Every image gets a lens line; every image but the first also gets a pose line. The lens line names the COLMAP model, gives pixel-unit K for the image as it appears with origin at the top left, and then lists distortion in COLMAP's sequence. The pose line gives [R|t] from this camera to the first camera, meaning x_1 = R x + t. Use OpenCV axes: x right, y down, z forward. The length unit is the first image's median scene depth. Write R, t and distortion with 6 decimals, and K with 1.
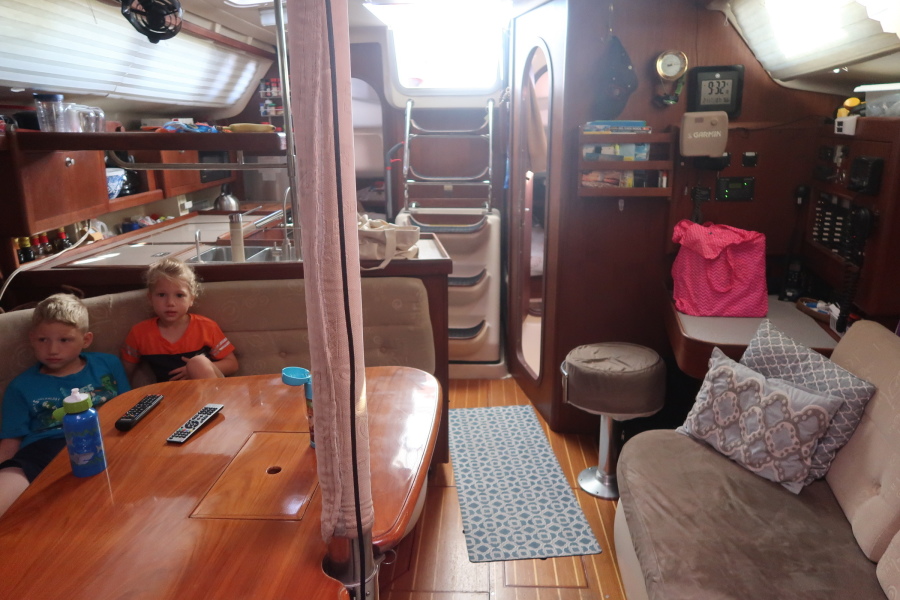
lens RADIAL K [[622.2, 0, 450.0], [0, 622.2, 300.0], [0, 0, 1]] dist [-0.017366, 0.000474]
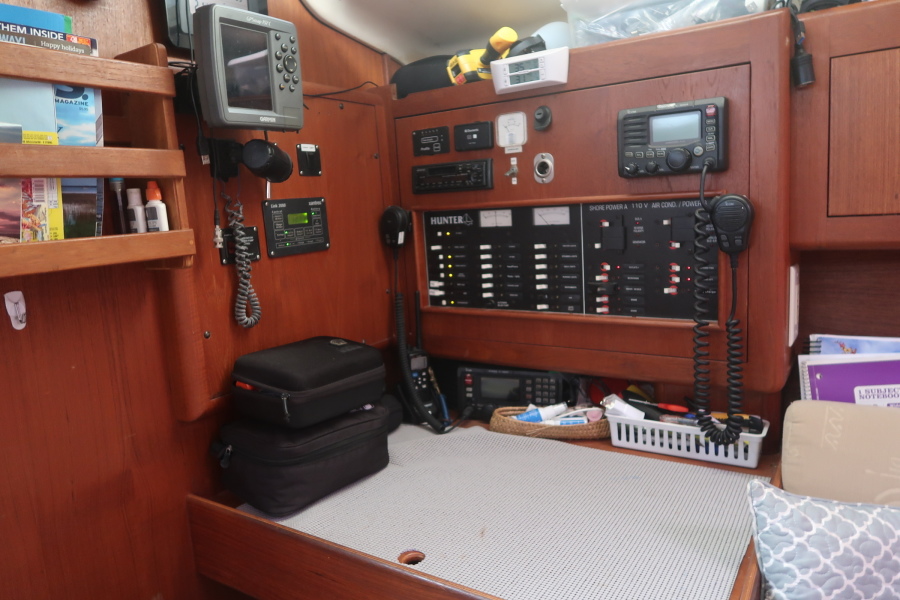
lens RADIAL K [[622.2, 0, 450.0], [0, 622.2, 300.0], [0, 0, 1]] dist [-0.017366, 0.000474]
pose [[0.341356, -0.142181, 0.929118, 0.083492], [0.309126, 0.950487, 0.031879, -0.110751], [-0.887647, 0.276333, 0.368406, 0.757454]]
